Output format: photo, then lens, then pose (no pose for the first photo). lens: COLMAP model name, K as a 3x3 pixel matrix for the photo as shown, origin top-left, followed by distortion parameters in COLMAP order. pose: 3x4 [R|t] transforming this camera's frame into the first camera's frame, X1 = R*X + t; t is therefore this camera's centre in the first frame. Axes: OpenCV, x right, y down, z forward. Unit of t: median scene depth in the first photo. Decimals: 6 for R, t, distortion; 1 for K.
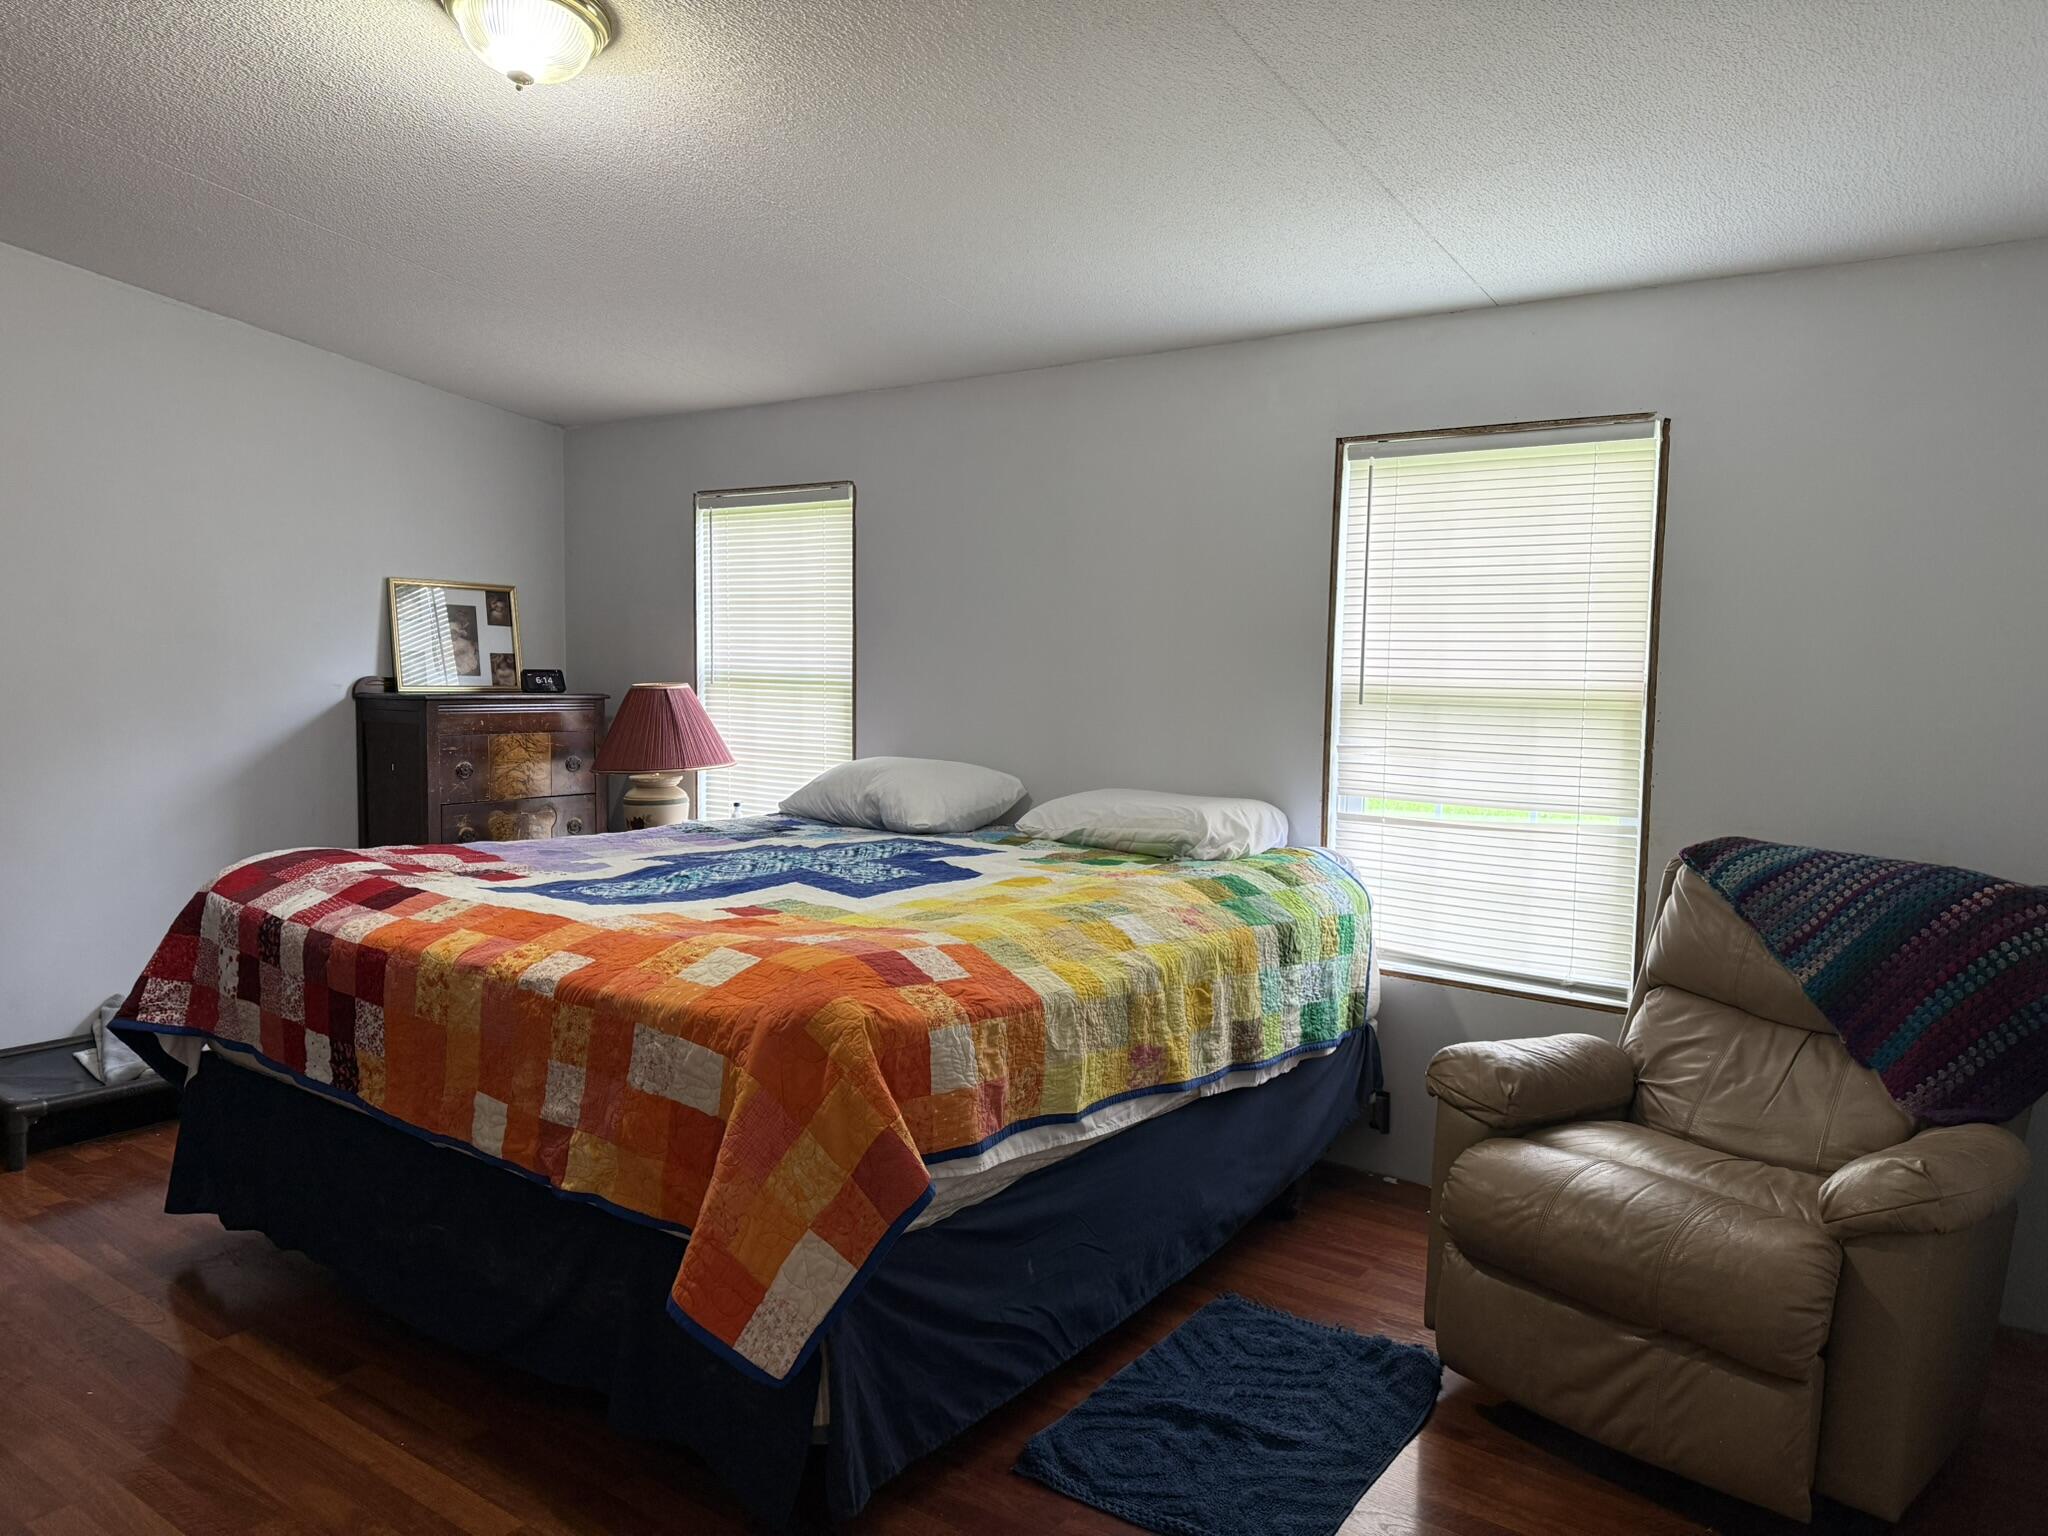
lens RADIAL K [[1444.4, 0, 1044.7], [0, 1444.4, 772.4], [0, 0, 1]] dist [0.061907, -0.066501]
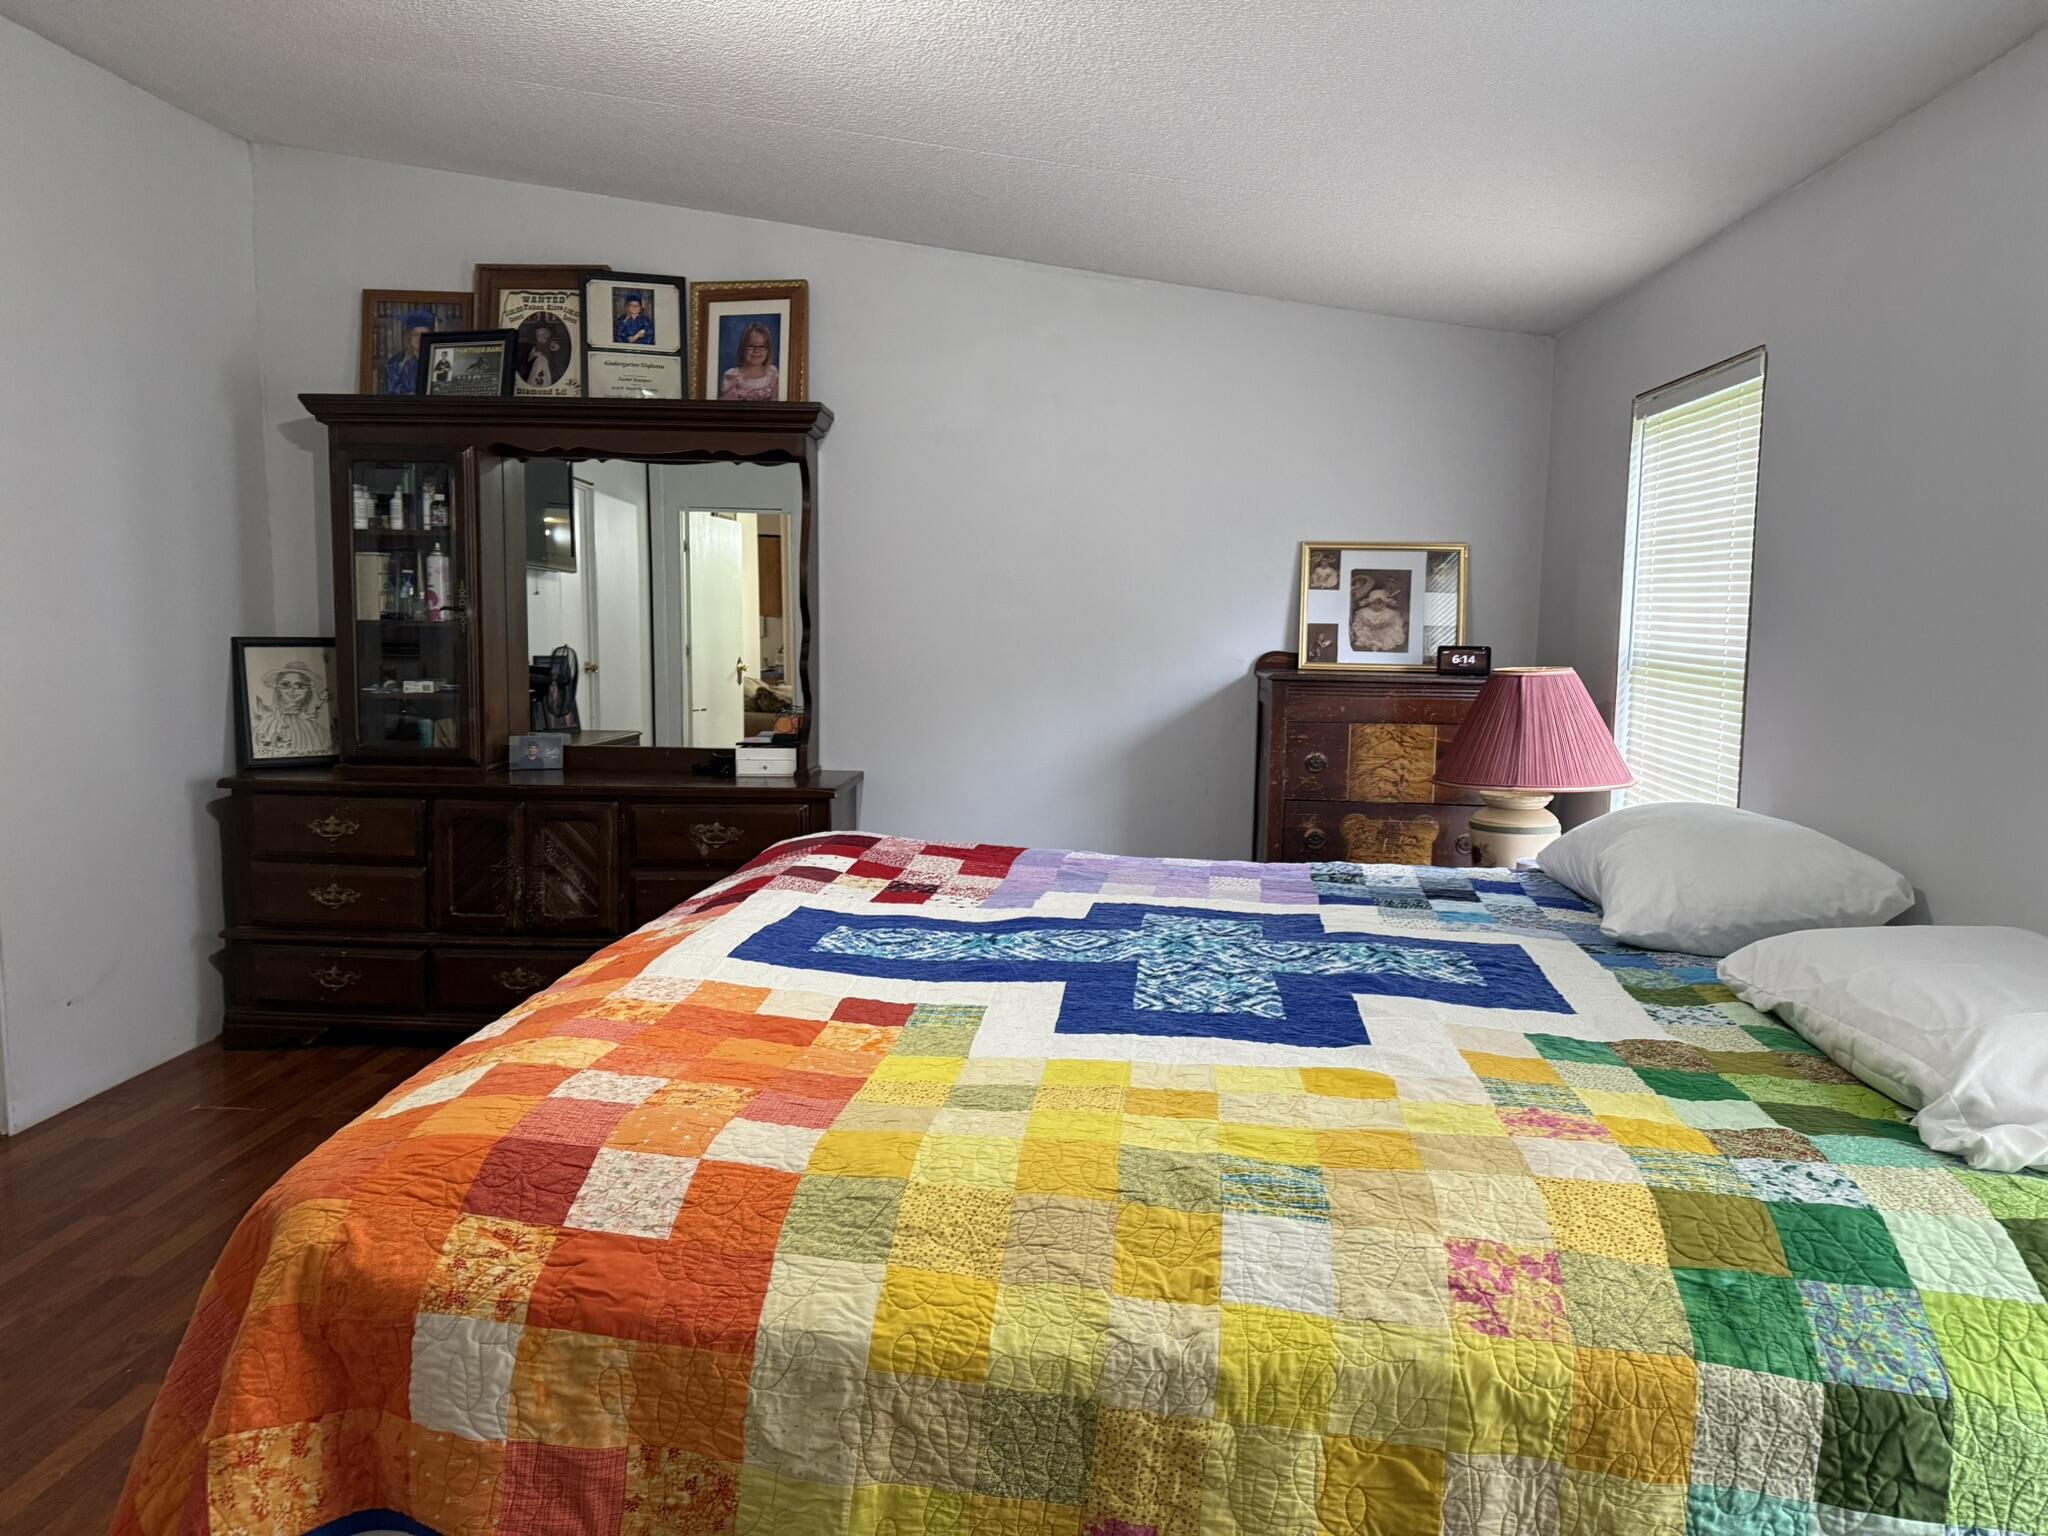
lens RADIAL K [[1444.4, 0, 1015.2], [0, 1444.4, 756.5], [0, 0, 1]] dist [0.061907, -0.066501]
pose [[0.516658, 0.085856, -0.851876, 0.381981], [-0.073213, 0.995746, 0.055952, -0.065159], [0.853056, 0.033460, 0.520746, 0.668504]]
